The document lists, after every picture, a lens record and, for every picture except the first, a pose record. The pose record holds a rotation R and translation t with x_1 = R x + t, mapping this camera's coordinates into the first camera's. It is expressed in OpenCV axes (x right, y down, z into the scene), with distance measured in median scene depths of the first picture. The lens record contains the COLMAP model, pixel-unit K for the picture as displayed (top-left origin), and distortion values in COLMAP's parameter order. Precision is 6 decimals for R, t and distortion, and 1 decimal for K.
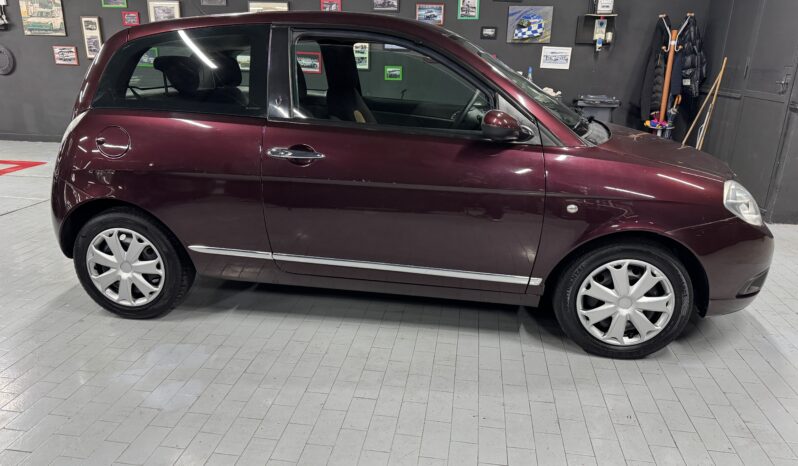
lens RADIAL K [[571.8, 0, 395.2], [0, 571.8, 234.6], [0, 0, 1]] dist [-0.003284, -0.002372]
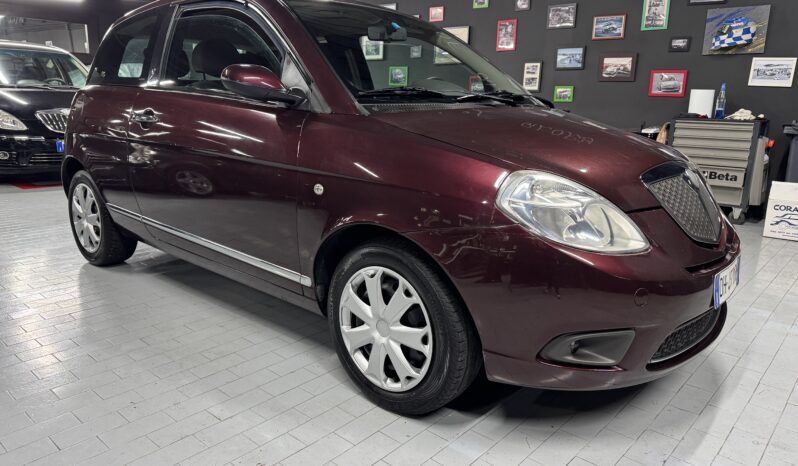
lens RADIAL K [[571.8, 0, 400.2], [0, 571.8, 231.8], [0, 0, 1]] dist [-0.003284, -0.002372]
pose [[0.846786, 0.117086, -0.518888, 0.283104], [-0.160721, 0.986199, -0.039750, 0.008635], [0.507072, 0.117056, 0.853918, 0.131728]]
